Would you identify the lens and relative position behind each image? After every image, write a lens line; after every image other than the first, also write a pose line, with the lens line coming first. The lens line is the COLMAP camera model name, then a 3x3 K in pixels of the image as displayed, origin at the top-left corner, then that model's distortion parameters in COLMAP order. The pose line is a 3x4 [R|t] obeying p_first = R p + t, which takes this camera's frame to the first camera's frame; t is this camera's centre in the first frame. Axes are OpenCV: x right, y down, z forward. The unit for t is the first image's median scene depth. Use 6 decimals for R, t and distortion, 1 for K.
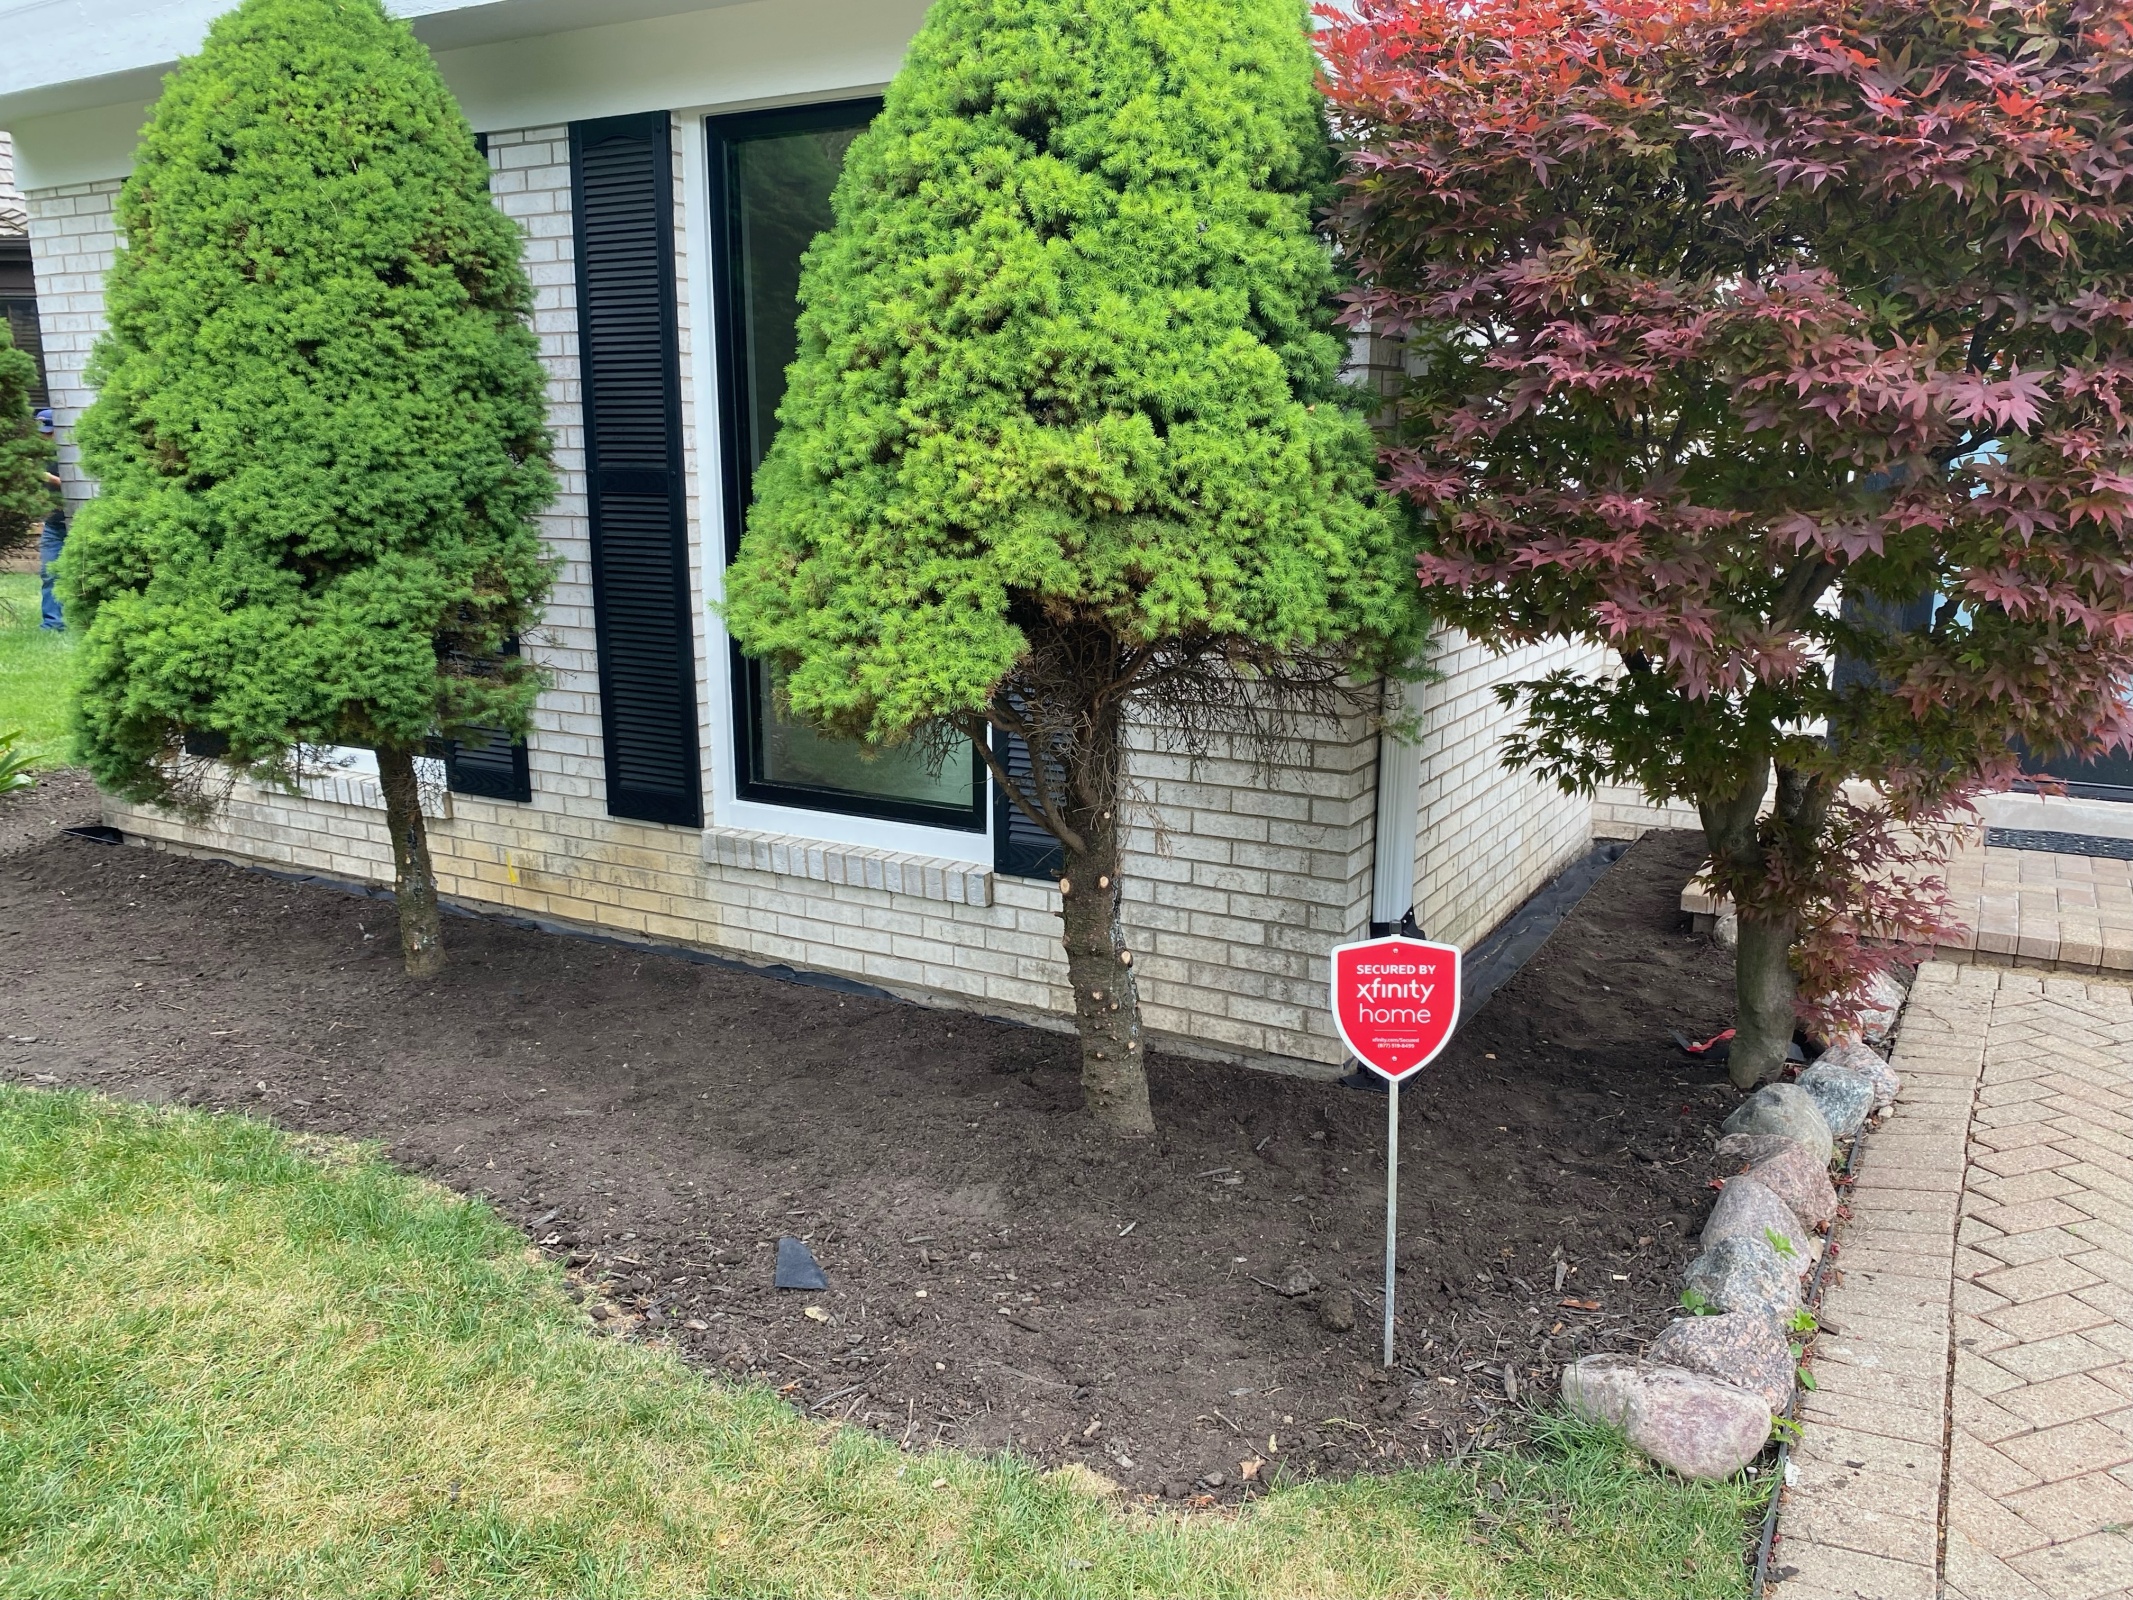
lens RADIAL K [[1621.6, 0, 1074.7], [0, 1621.6, 775.9], [0, 0, 1]] dist [0.085972, -0.123663]
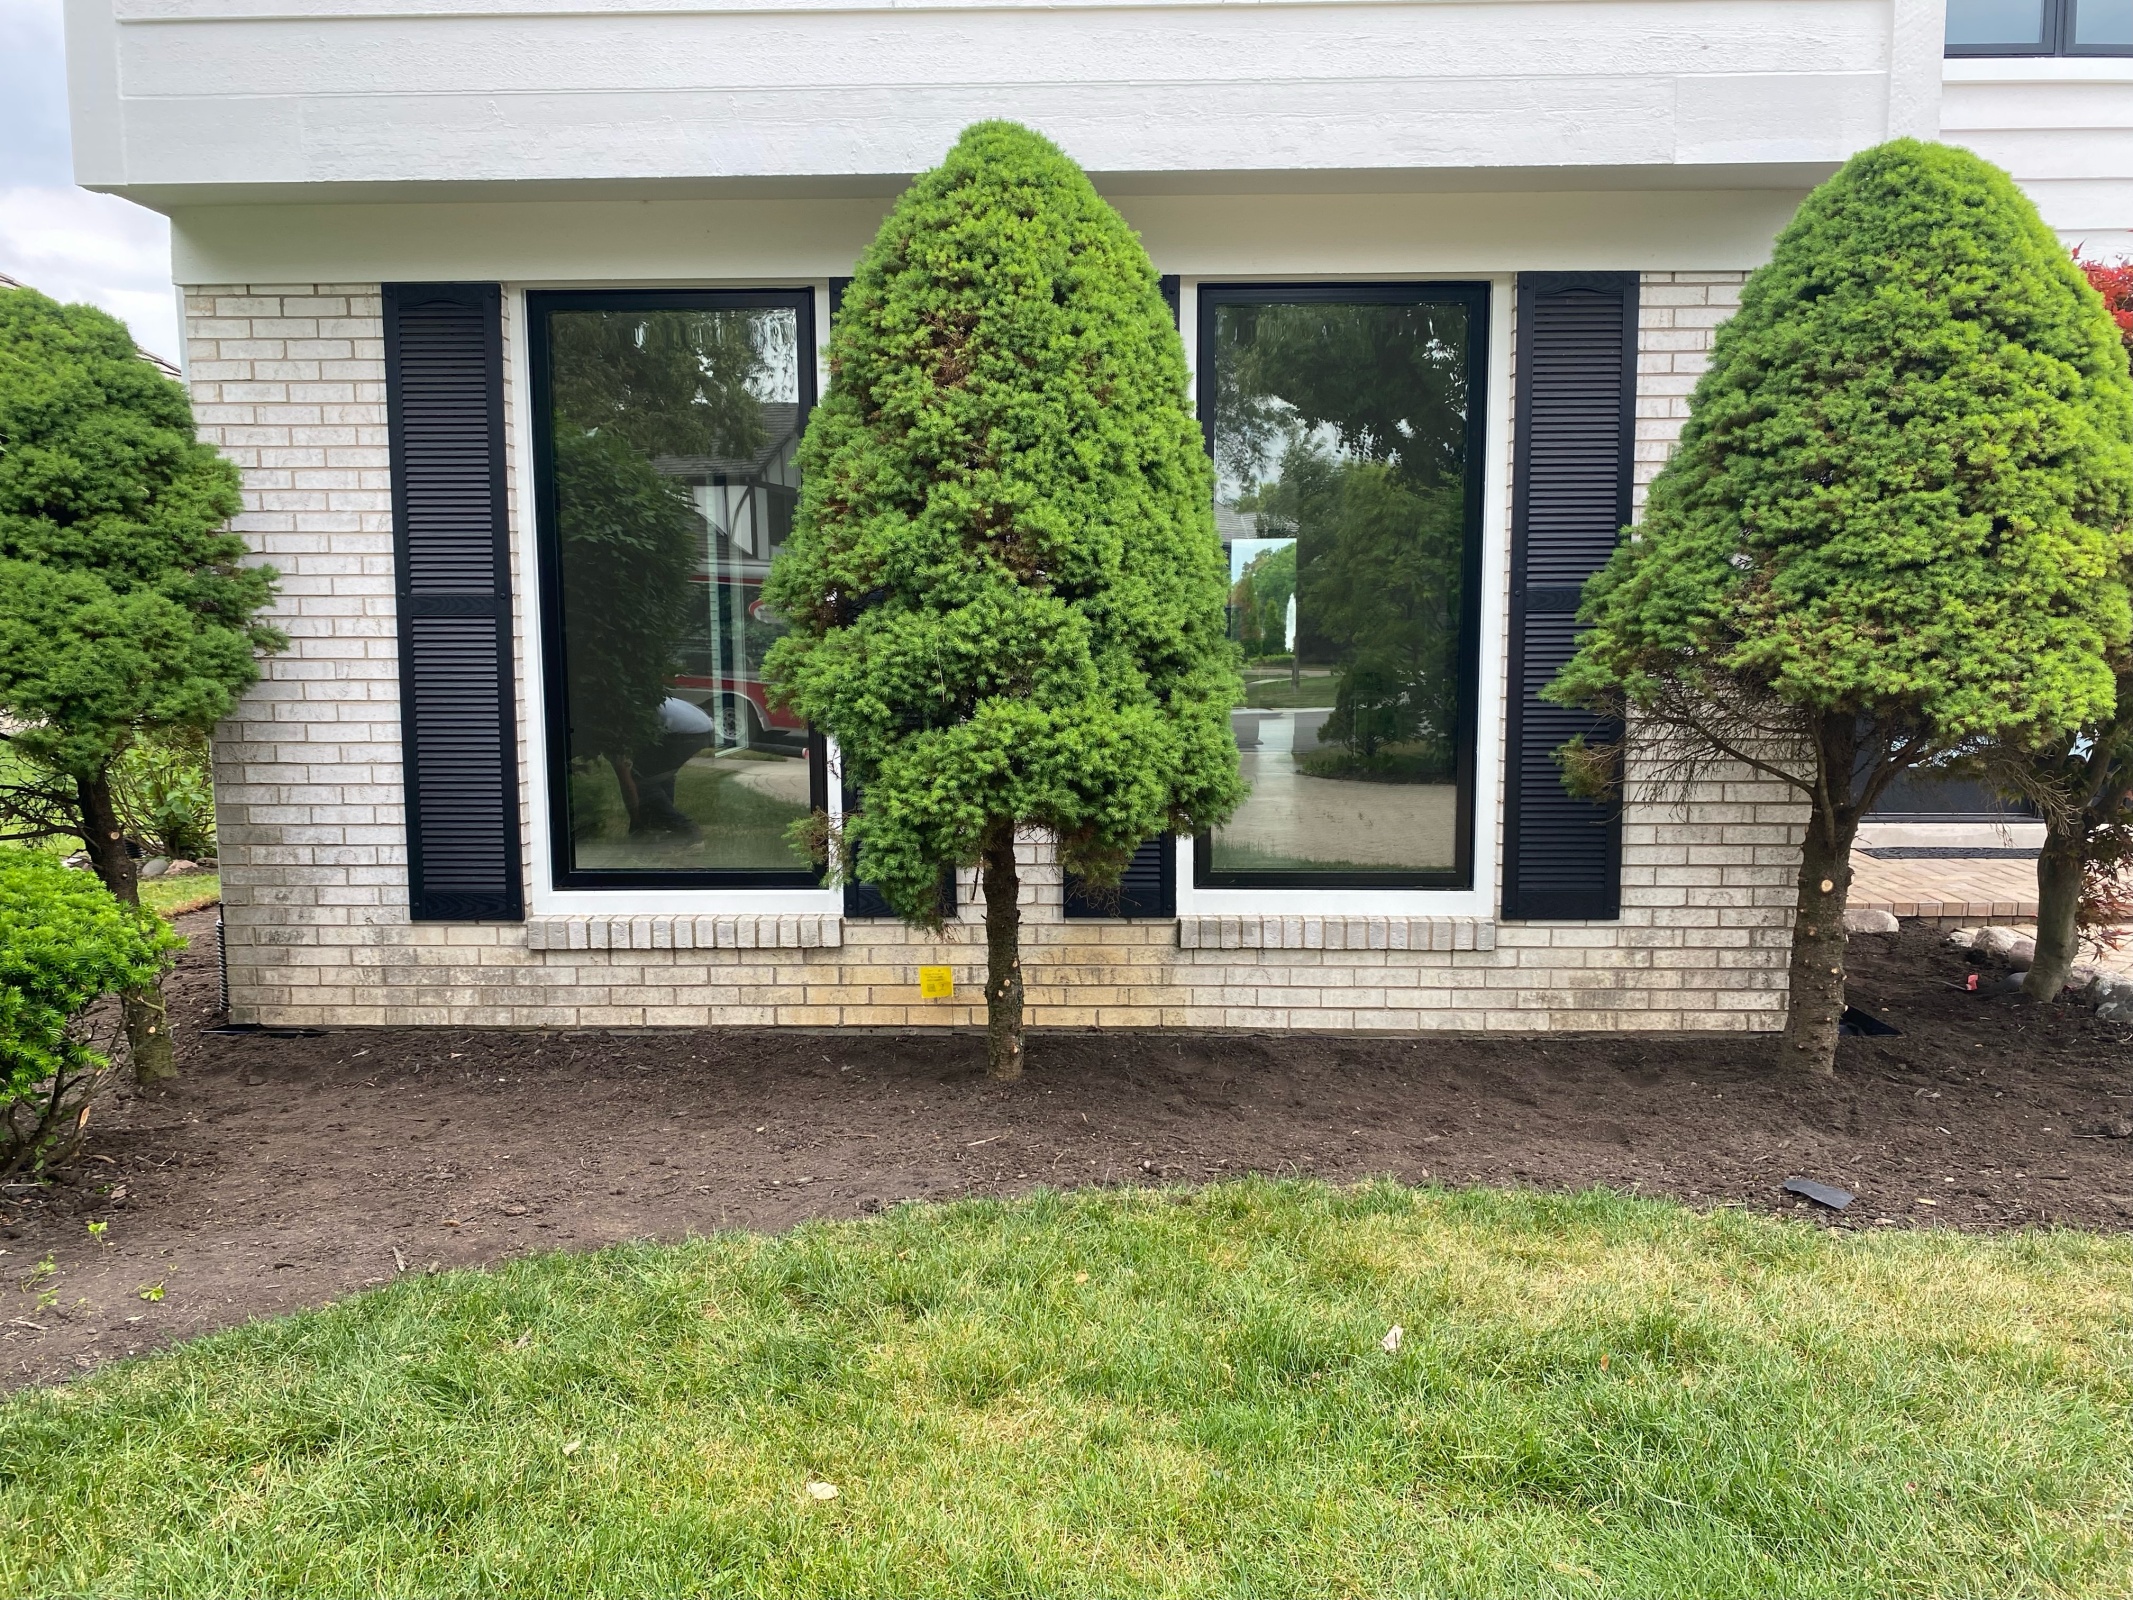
lens RADIAL K [[1559.4, 0, 1066.5], [0, 1559.4, 800.0], [0, 0, 1]] dist [0.076871, -0.306886]
pose [[0.906650, -0.061460, 0.417382, -0.857613], [0.097211, 0.993144, -0.064924, 0.017474], [-0.410530, 0.099438, 0.906409, 0.094876]]
